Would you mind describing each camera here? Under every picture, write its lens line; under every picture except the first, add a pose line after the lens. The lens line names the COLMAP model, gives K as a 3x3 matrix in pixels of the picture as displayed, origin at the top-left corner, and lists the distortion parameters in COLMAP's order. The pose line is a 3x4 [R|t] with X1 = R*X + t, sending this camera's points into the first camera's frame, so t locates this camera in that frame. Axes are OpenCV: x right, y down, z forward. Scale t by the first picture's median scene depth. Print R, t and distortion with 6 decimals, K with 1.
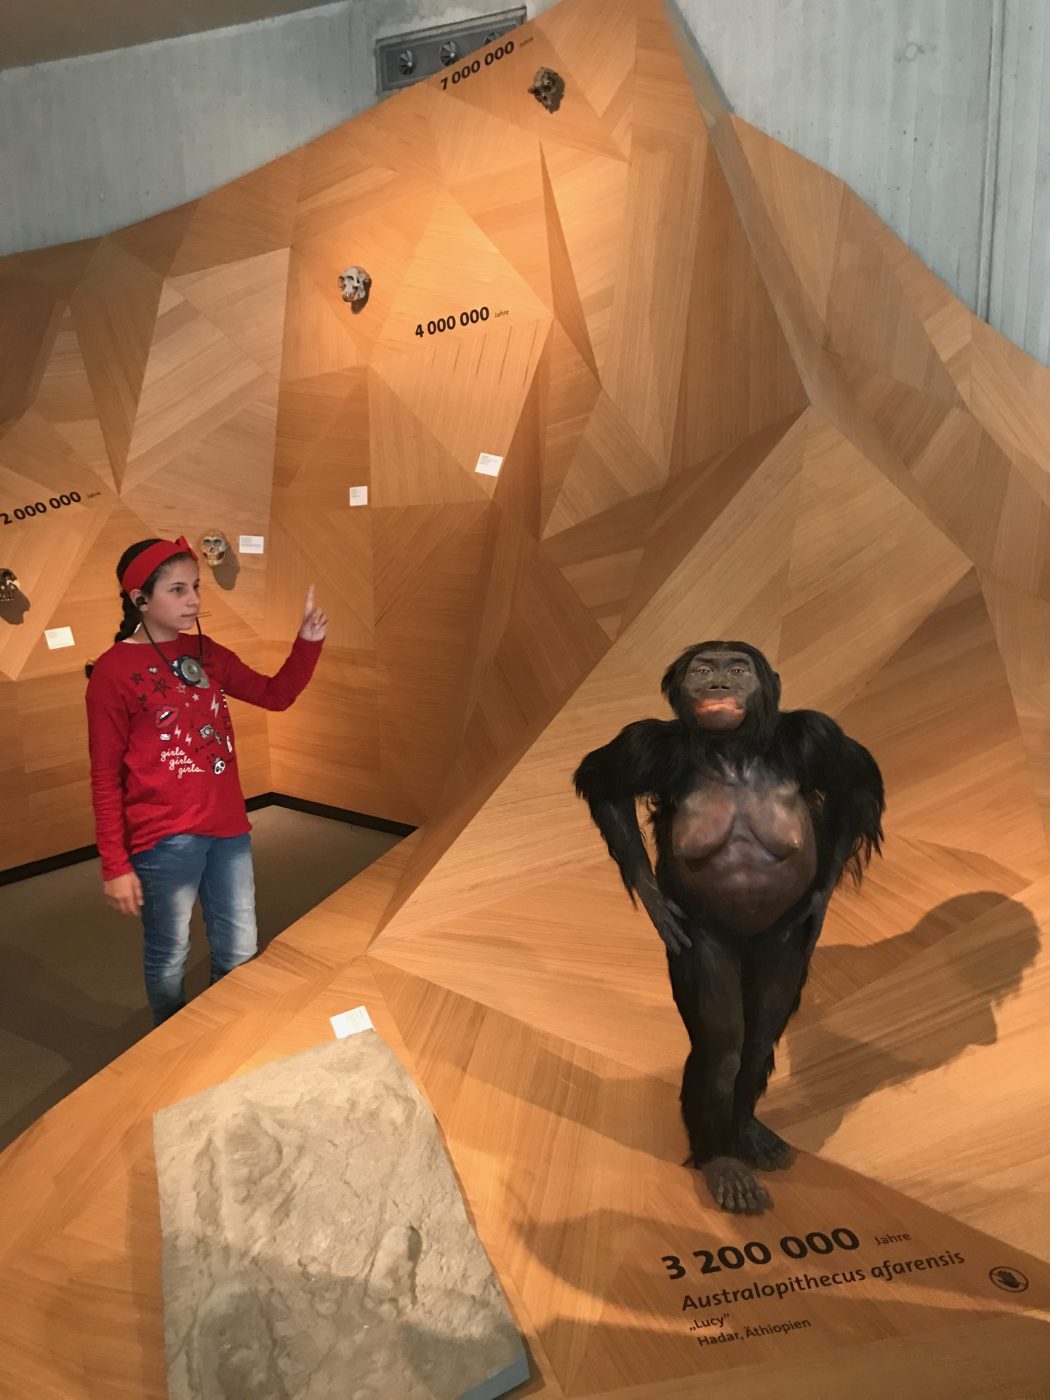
lens RADIAL K [[1138.4, 0, 523.5], [0, 1138.4, 695.1], [0, 0, 1]] dist [0.028924, -0.026496]
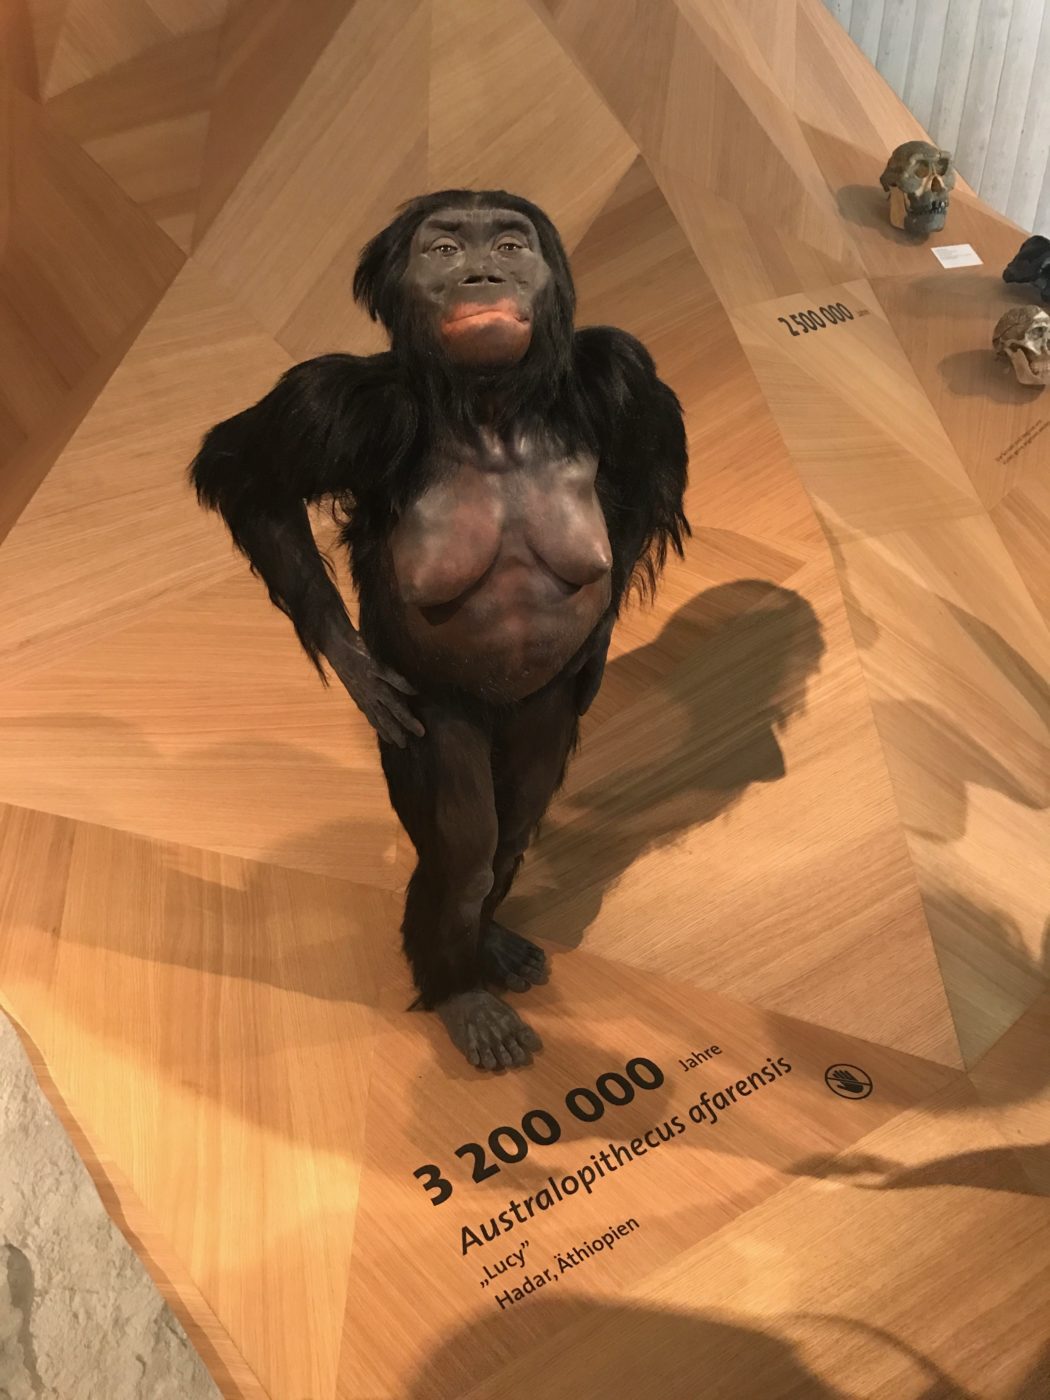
lens RADIAL K [[1138.4, 0, 523.5], [0, 1138.4, 695.1], [0, 0, 1]] dist [0.028924, -0.026496]
pose [[0.925775, -0.142636, 0.350137, -0.016611], [0.037295, 0.956040, 0.290855, 0.020275], [-0.376231, -0.256208, 0.890397, 0.421301]]
